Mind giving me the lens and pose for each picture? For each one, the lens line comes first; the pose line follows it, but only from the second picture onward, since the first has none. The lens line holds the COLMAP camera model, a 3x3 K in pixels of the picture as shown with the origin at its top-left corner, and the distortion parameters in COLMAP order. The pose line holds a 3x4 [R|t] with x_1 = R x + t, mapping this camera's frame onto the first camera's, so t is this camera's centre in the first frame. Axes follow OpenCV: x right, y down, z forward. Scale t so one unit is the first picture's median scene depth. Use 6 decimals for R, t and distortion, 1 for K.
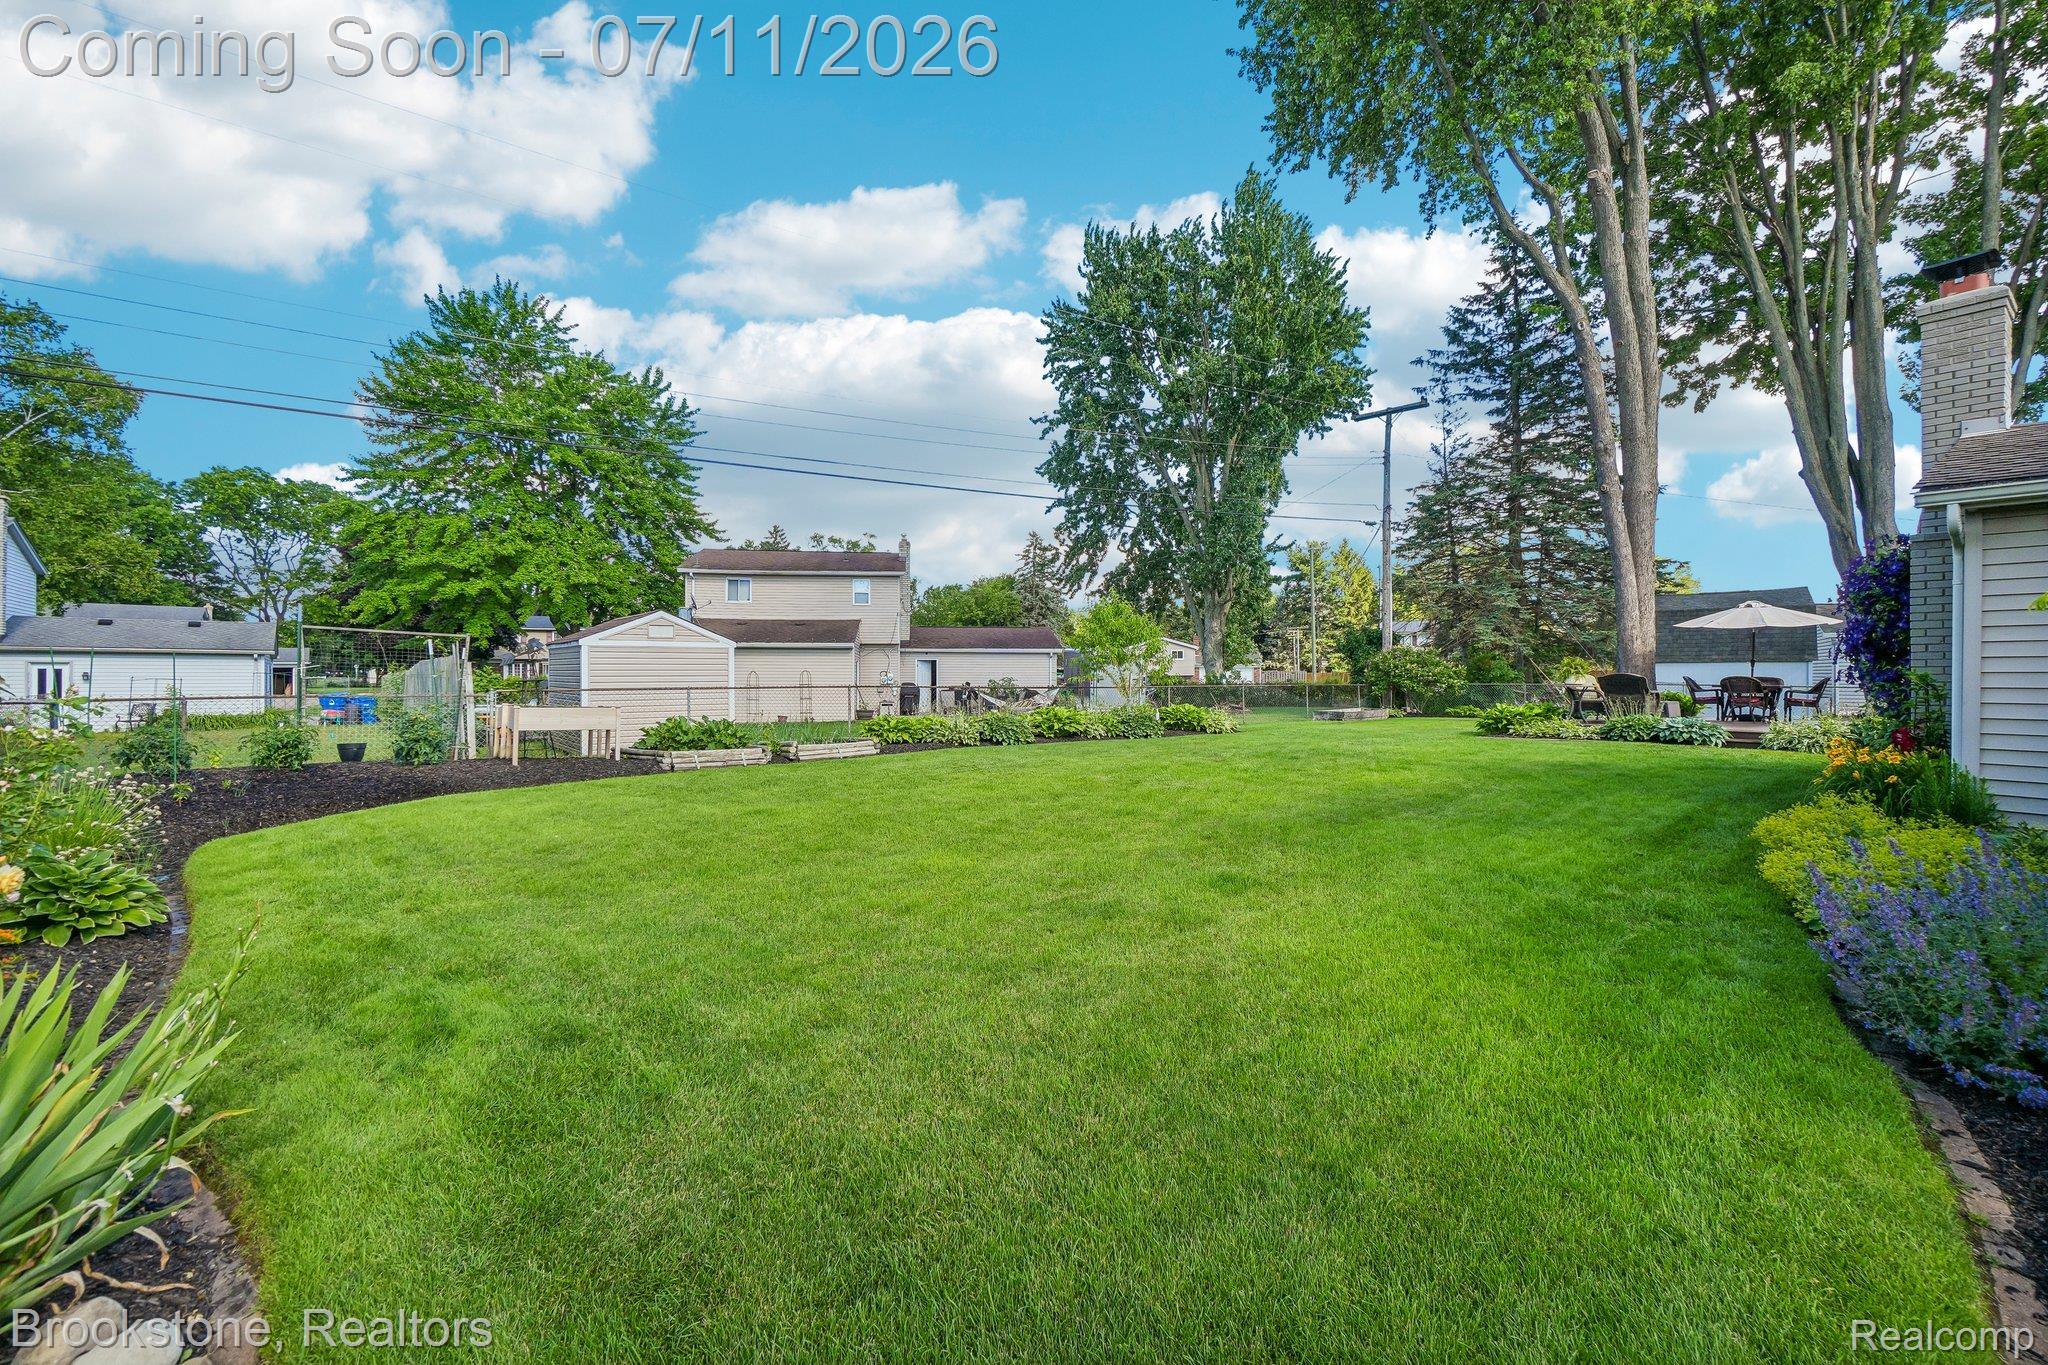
lens RADIAL K [[894.8, 0, 1028.7], [0, 894.8, 674.0], [0, 0, 1]] dist [0.001809, 0.001439]
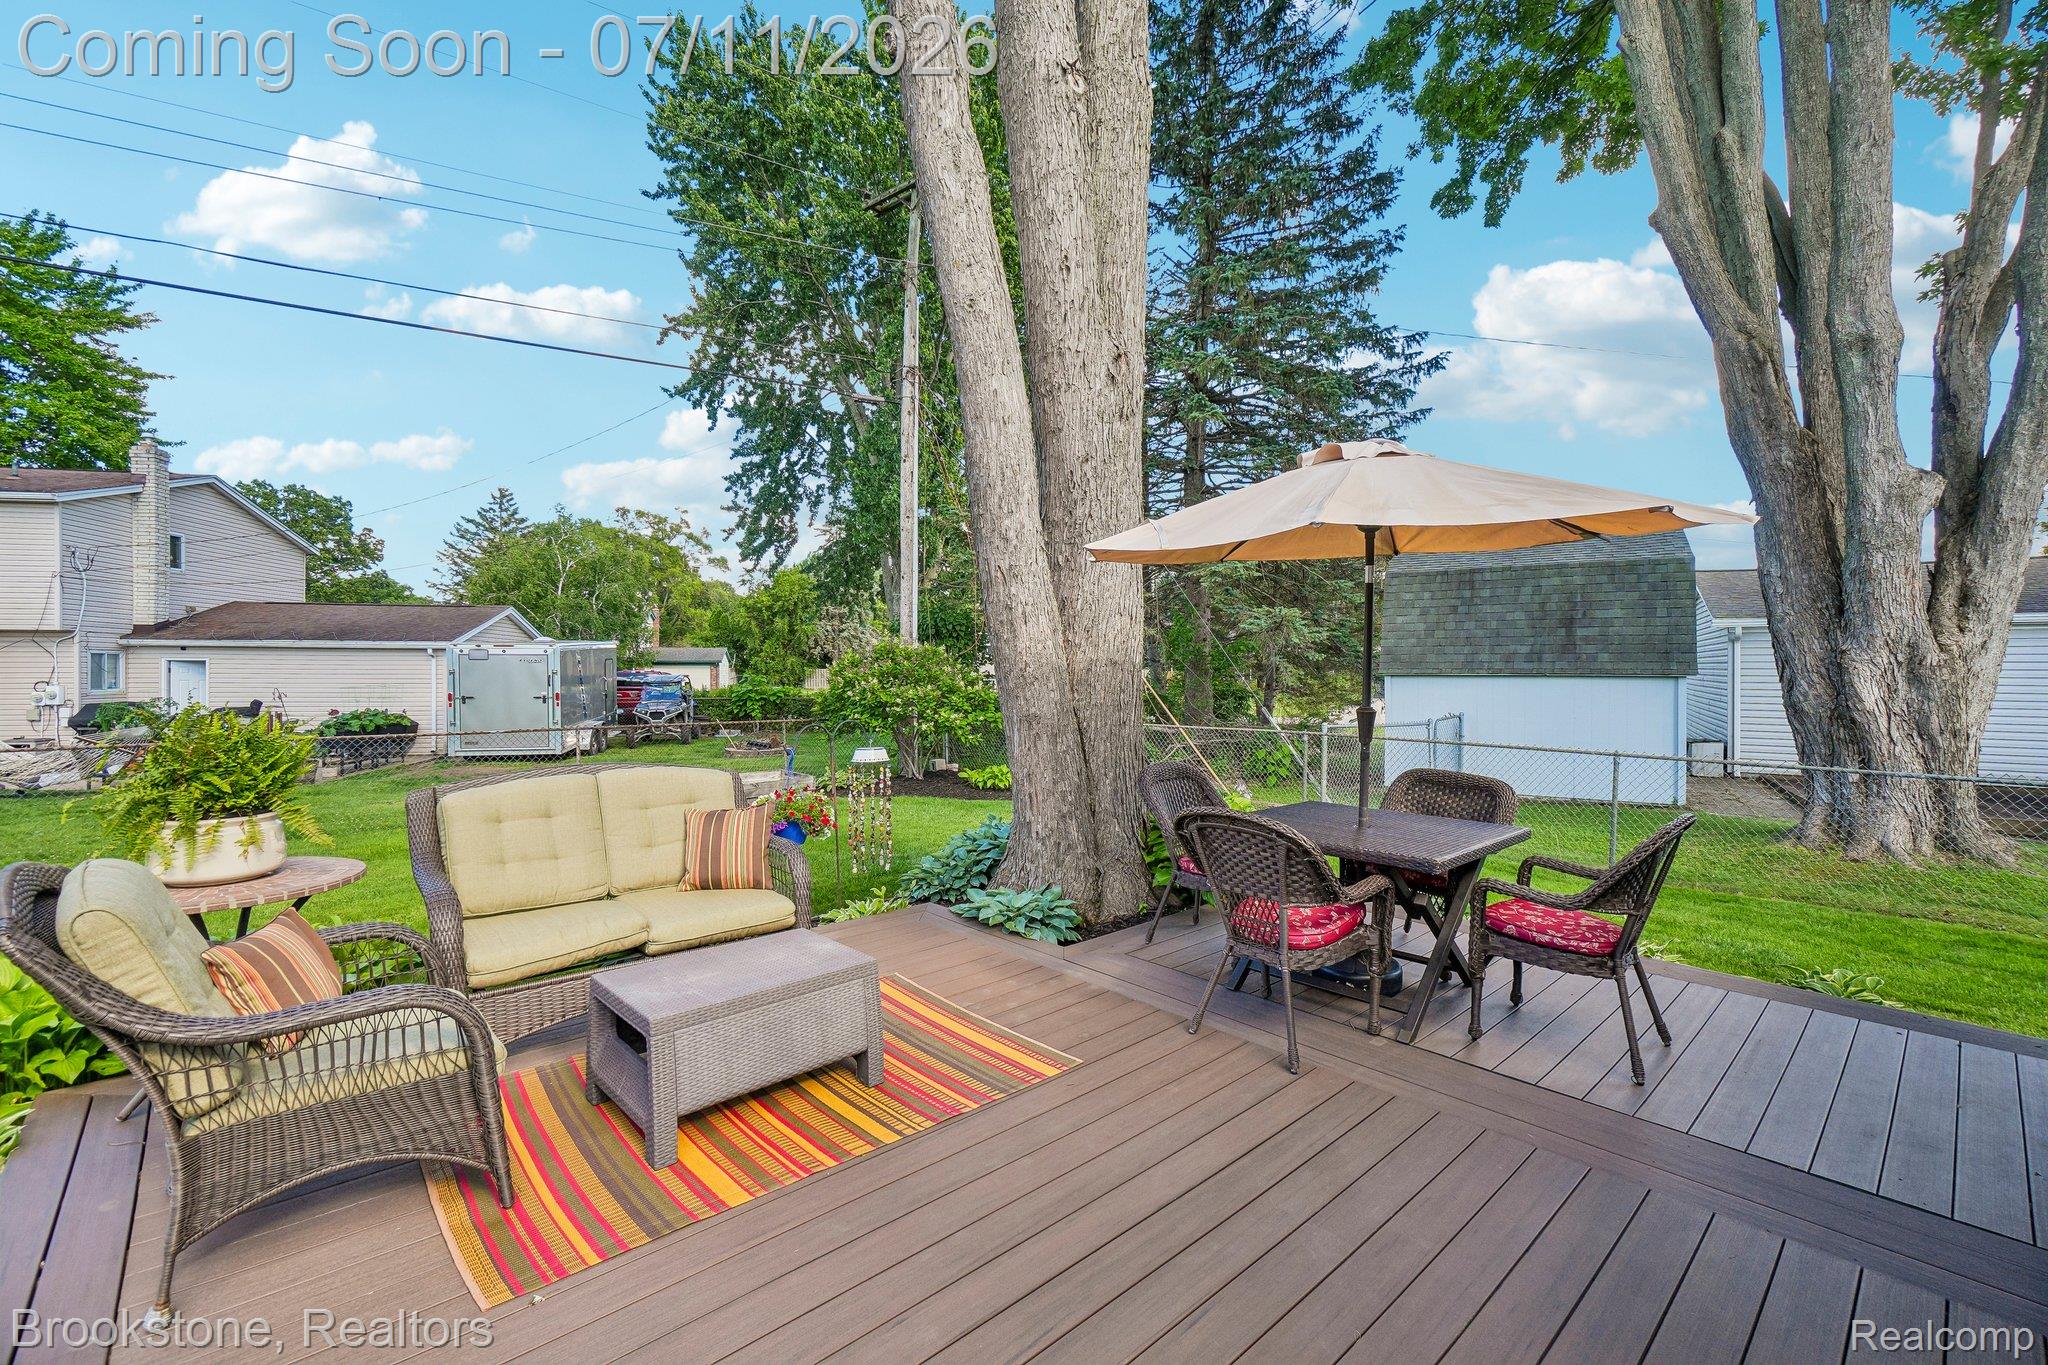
lens RADIAL K [[894.8, 0, 1027.6], [0, 894.8, 682.0], [0, 0, 1]] dist [0.001809, 0.001439]
pose [[0.999267, 0.004200, 0.038043, 0.506604], [-0.004775, 0.999876, 0.015027, -0.016621], [-0.037975, -0.015198, 0.999163, 0.540732]]
